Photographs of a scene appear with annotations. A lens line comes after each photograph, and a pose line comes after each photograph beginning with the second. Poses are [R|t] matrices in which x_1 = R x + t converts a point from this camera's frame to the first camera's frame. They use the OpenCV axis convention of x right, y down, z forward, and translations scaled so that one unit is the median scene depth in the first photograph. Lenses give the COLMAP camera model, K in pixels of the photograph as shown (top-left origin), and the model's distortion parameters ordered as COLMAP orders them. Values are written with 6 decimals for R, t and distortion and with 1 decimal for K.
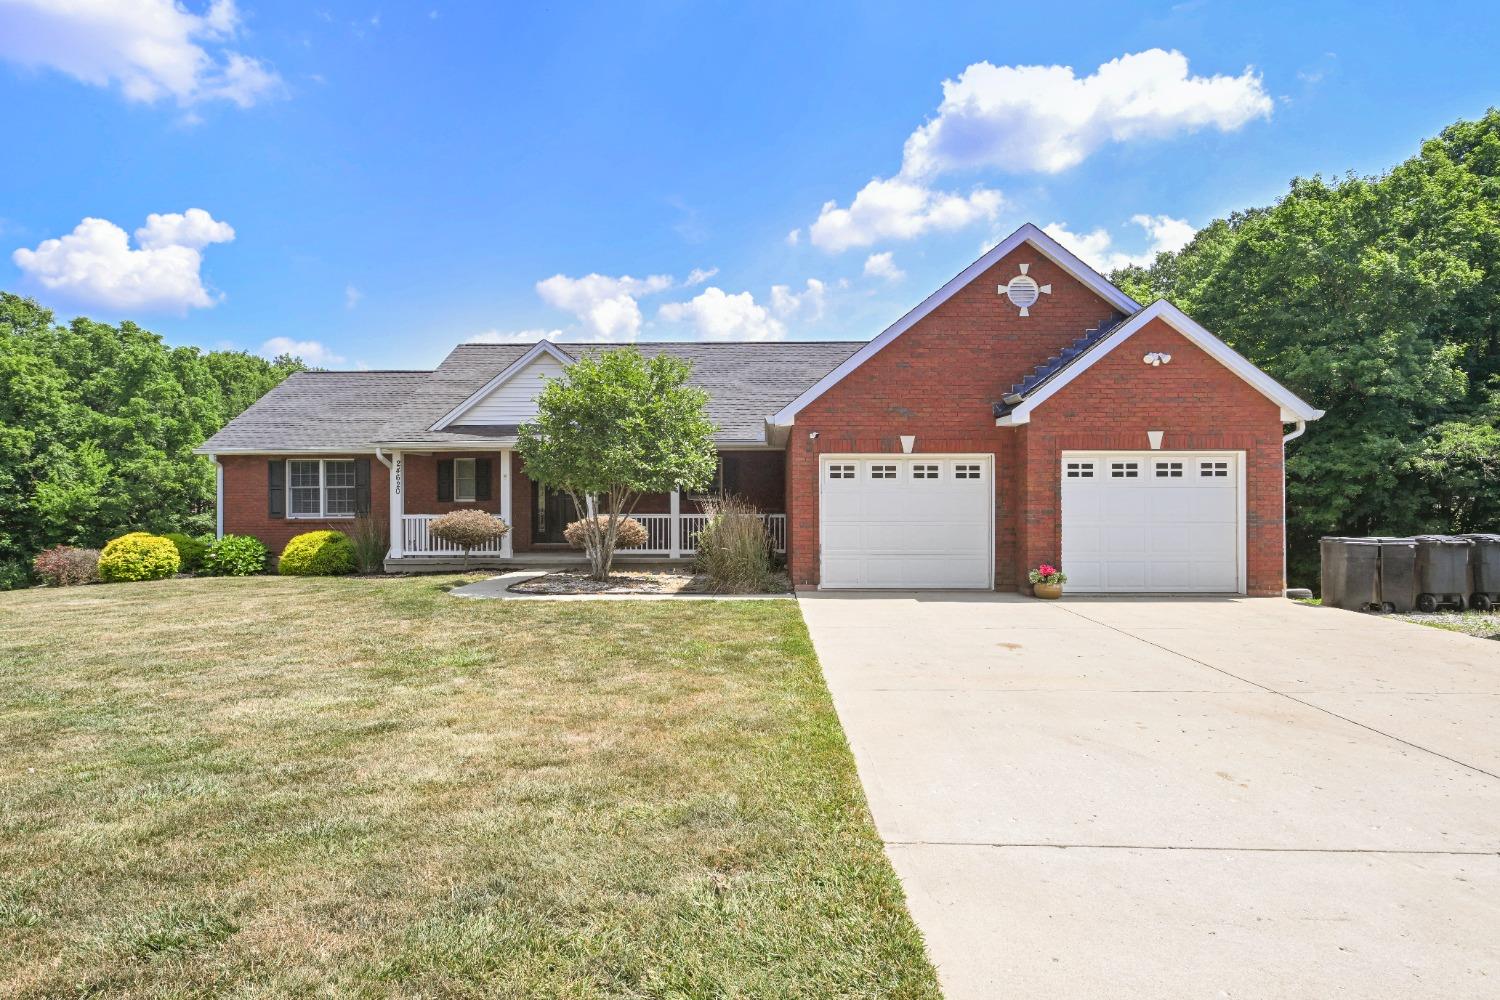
lens RADIAL K [[872.7, 0, 745.6], [0, 872.7, 502.6], [0, 0, 1]] dist [-0.004951, 0.000408]
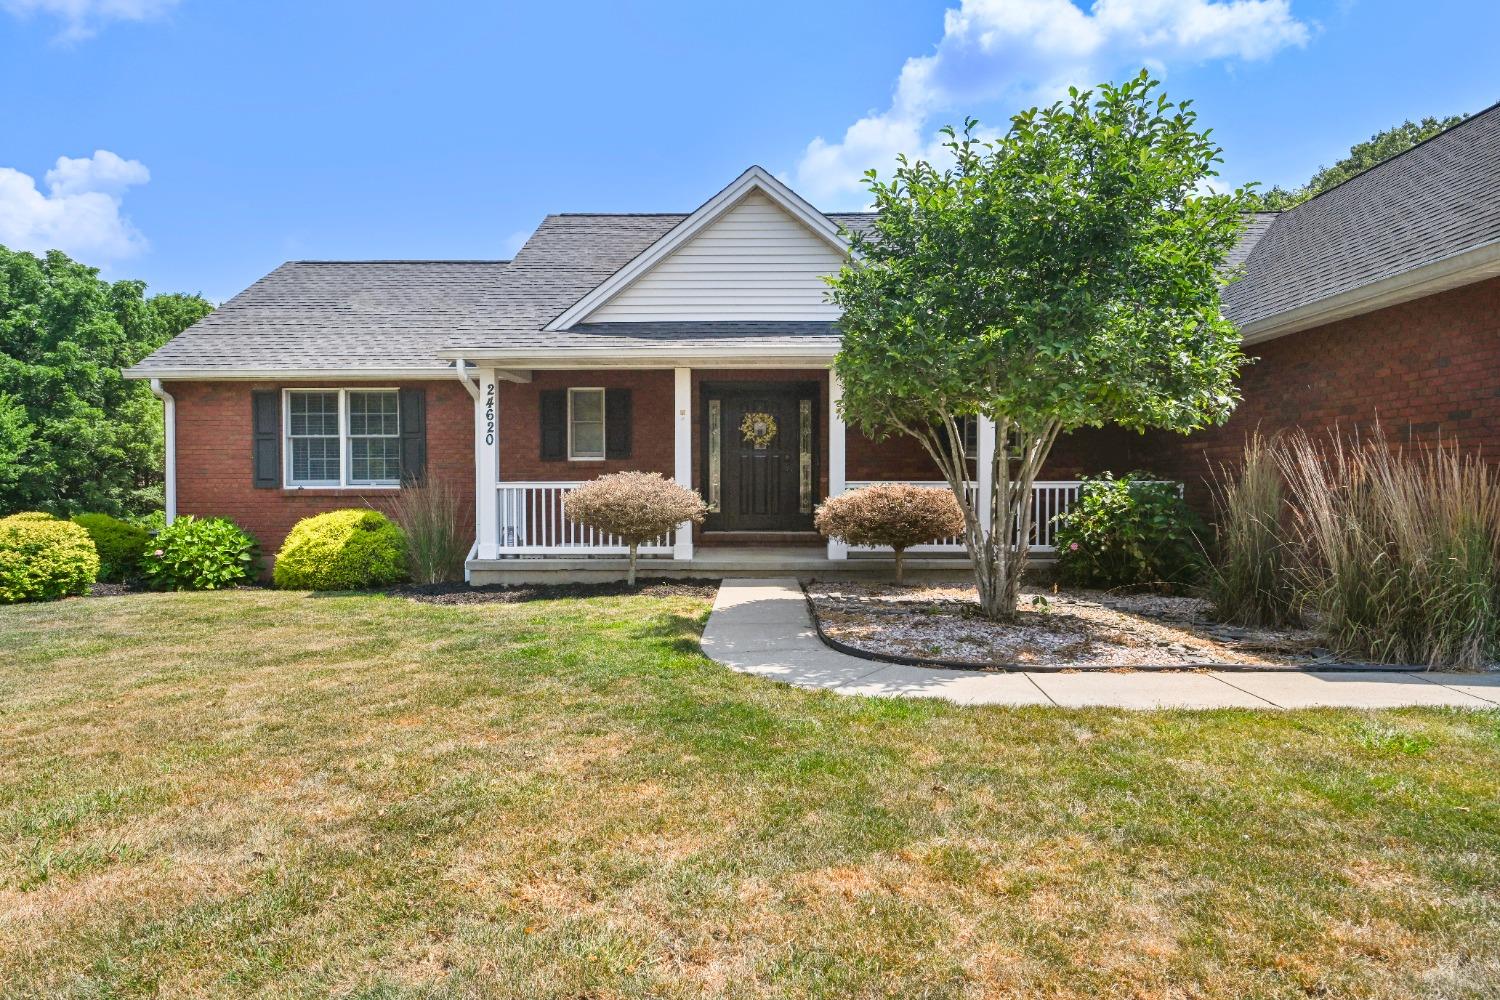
lens RADIAL K [[942.5, 0, 753.7], [0, 942.5, 496.0], [0, 0, 1]] dist [-0.002782, -0.001210]
pose [[0.999956, 0.001053, 0.009352, -0.212868], [-0.001232, 0.999817, 0.019084, 0.010394], [-0.009330, -0.019095, 0.999774, 0.356427]]
